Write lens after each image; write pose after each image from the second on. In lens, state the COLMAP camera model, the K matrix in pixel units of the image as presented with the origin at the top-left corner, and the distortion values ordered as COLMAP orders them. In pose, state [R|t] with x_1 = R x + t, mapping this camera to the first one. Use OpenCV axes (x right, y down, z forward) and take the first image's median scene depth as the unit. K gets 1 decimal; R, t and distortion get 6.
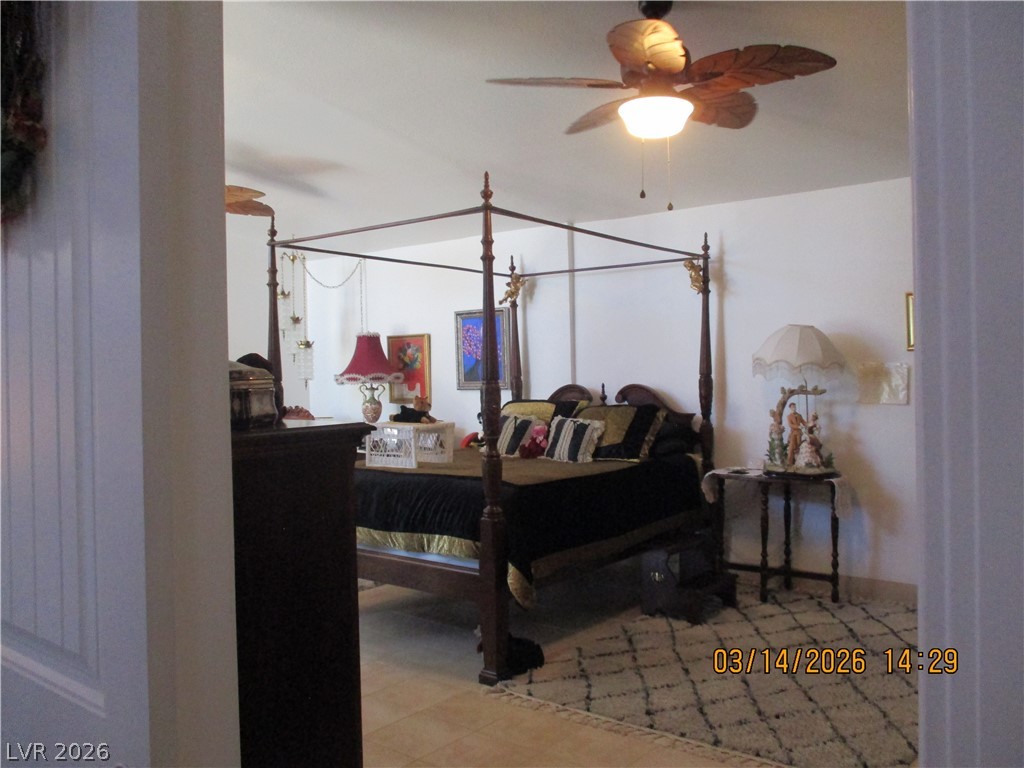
lens RADIAL K [[853.0, 0, 514.1], [0, 853.0, 382.9], [0, 0, 1]] dist [-0.034006, -0.017922]
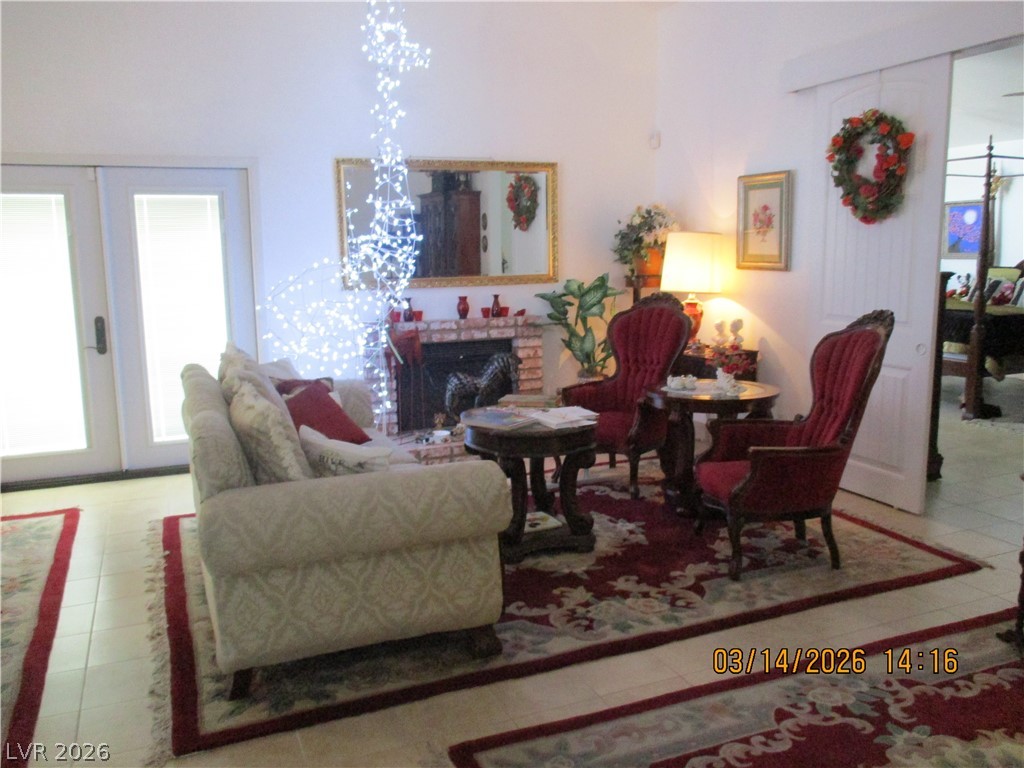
lens RADIAL K [[853.0, 0, 512.6], [0, 853.0, 385.3], [0, 0, 1]] dist [-0.034006, -0.017922]
pose [[0.885494, 0.080400, -0.457642, -0.048864], [-0.005894, 0.986780, 0.161955, -0.007723], [0.464613, -0.140713, 0.874262, -0.691863]]
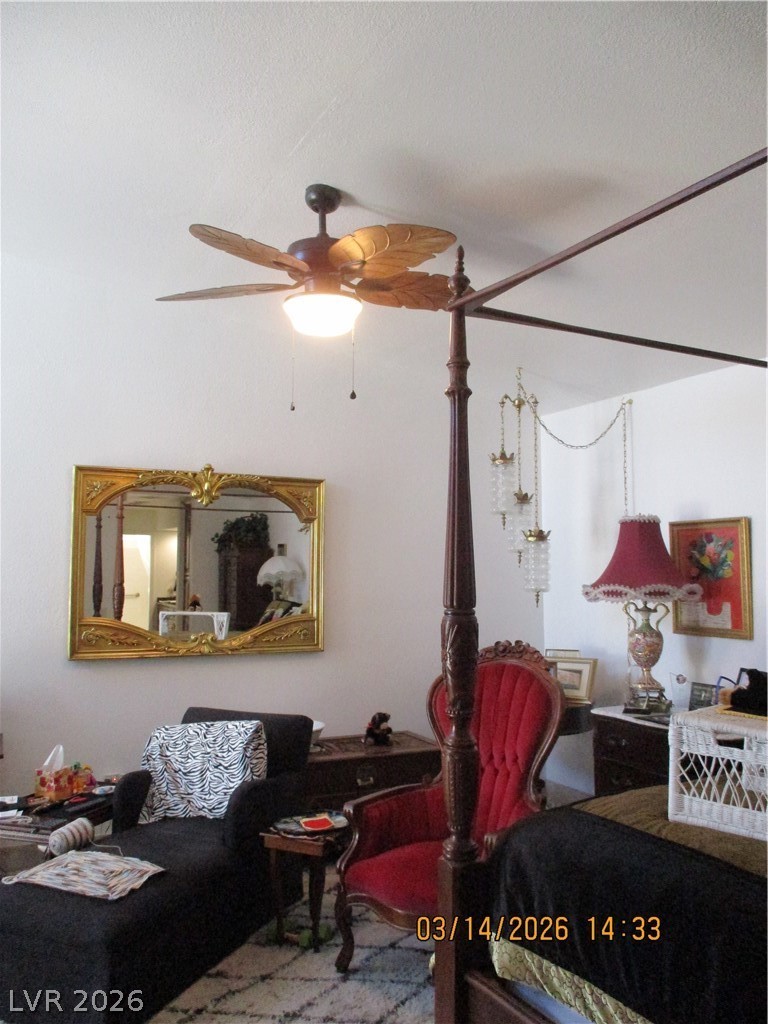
lens RADIAL K [[853.0, 0, 385.5], [0, 853.0, 511.9], [0, 0, 1]] dist [-0.034006, -0.017922]
pose [[0.911589, -0.010803, -0.410961, -0.087951], [-0.023069, 0.996735, -0.077374, -0.011222], [0.410455, 0.080013, 0.908364, 0.380168]]
